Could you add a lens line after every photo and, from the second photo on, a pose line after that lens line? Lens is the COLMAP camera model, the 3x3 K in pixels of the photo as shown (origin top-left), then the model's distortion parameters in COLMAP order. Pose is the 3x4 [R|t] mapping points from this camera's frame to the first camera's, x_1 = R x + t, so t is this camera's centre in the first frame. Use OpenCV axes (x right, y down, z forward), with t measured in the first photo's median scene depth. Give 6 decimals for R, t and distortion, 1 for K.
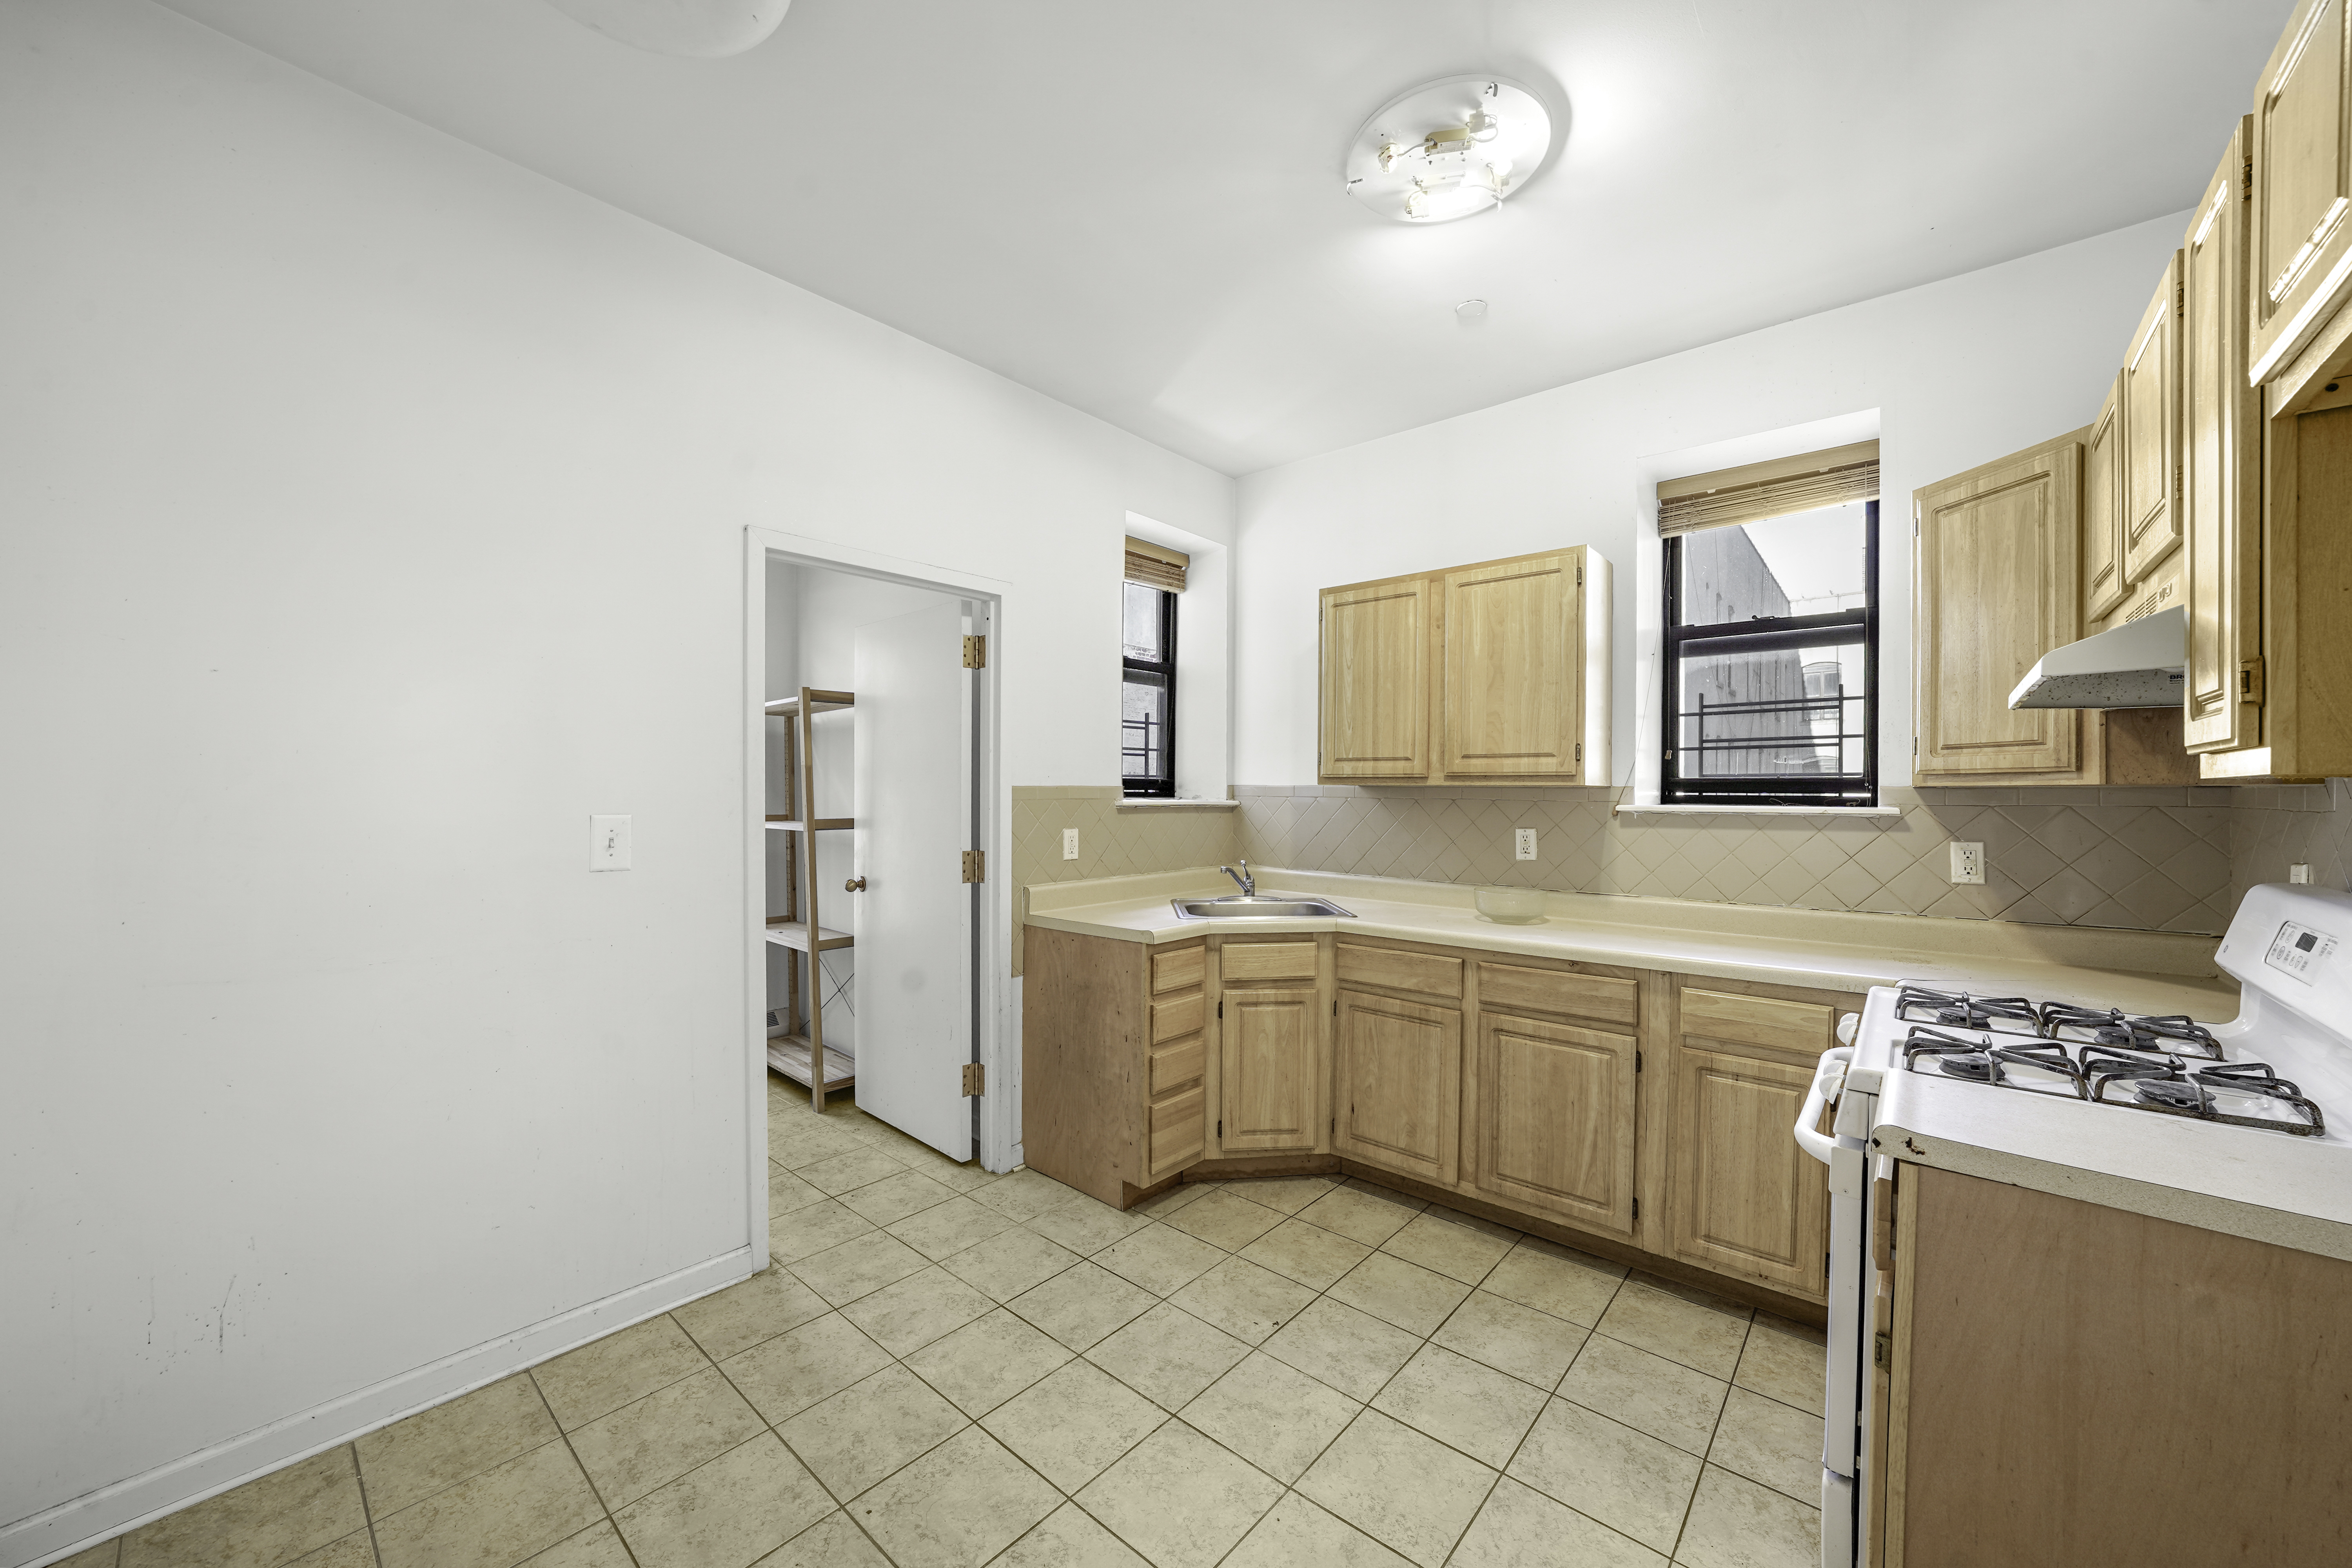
lens RADIAL K [[868.1, 0, 1169.9], [0, 868.1, 792.4], [0, 0, 1]] dist [-0.001809, 0.000061]
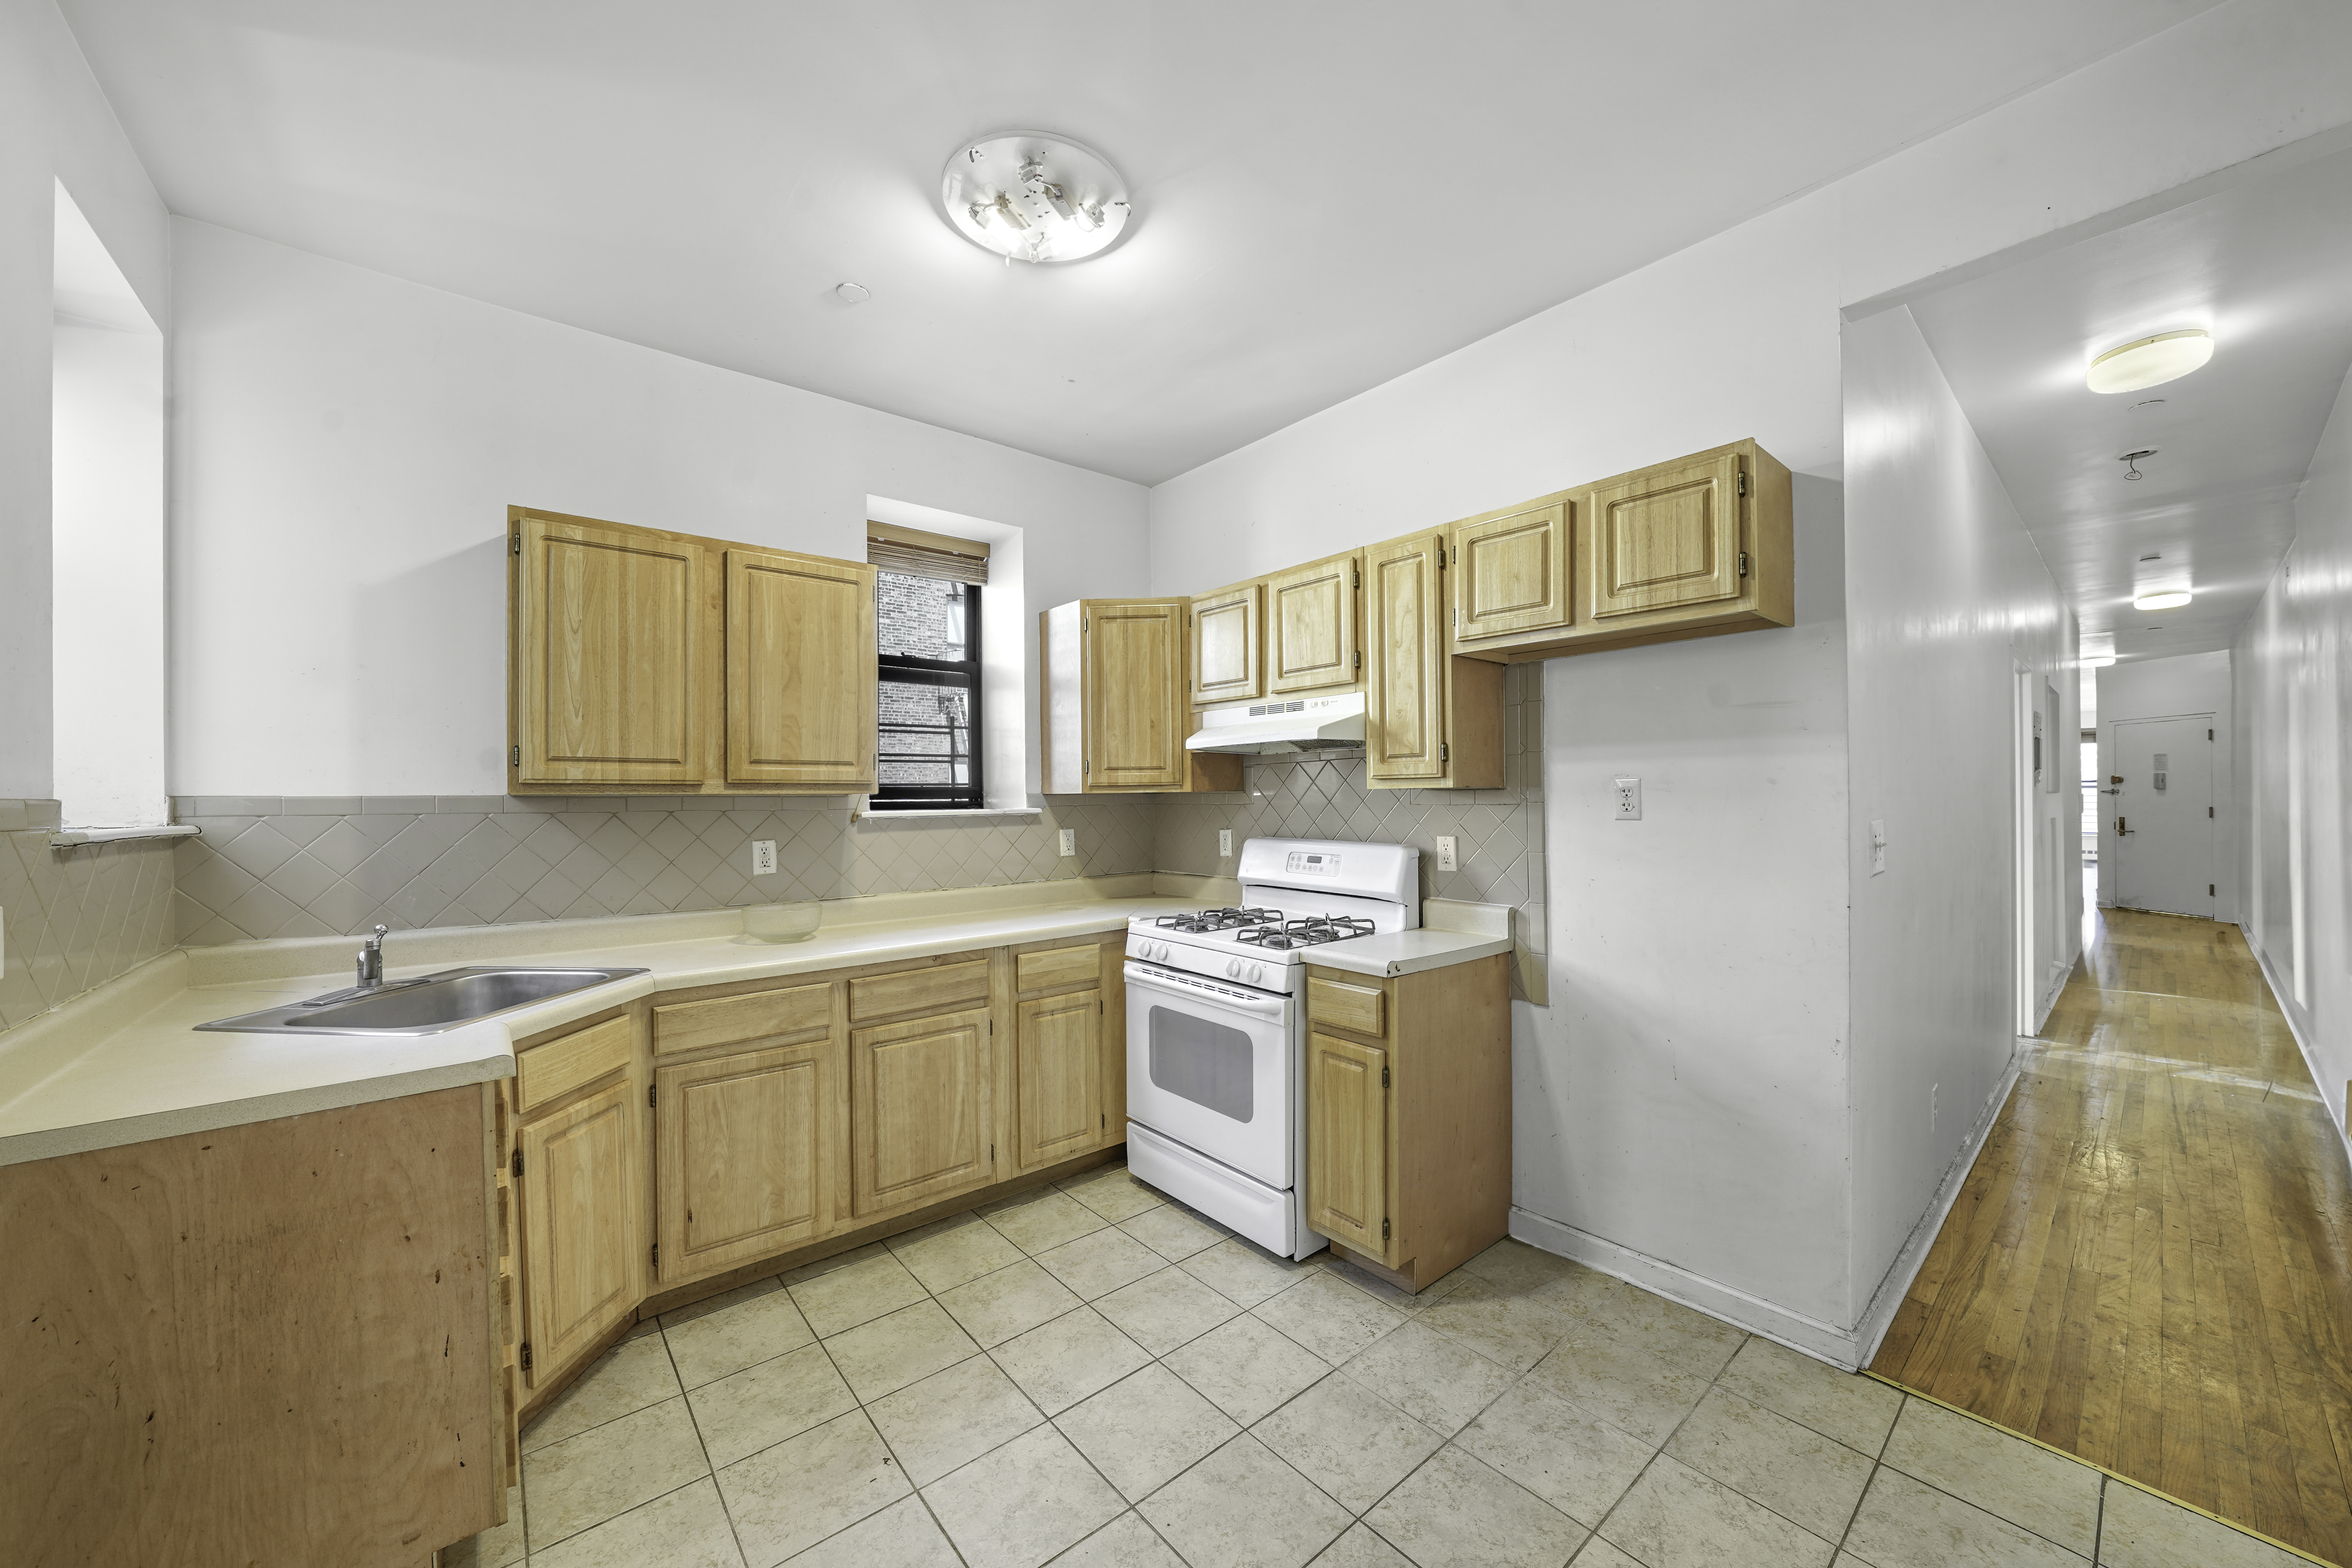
lens RADIAL K [[868.1, 0, 1169.9], [0, 868.1, 792.4], [0, 0, 1]] dist [-0.001809, 0.000061]
pose [[0.171422, -0.001612, 0.985196, -0.487553], [0.012097, 0.999927, -0.000469, -0.004866], [-0.985123, 0.011998, 0.171429, 0.461527]]
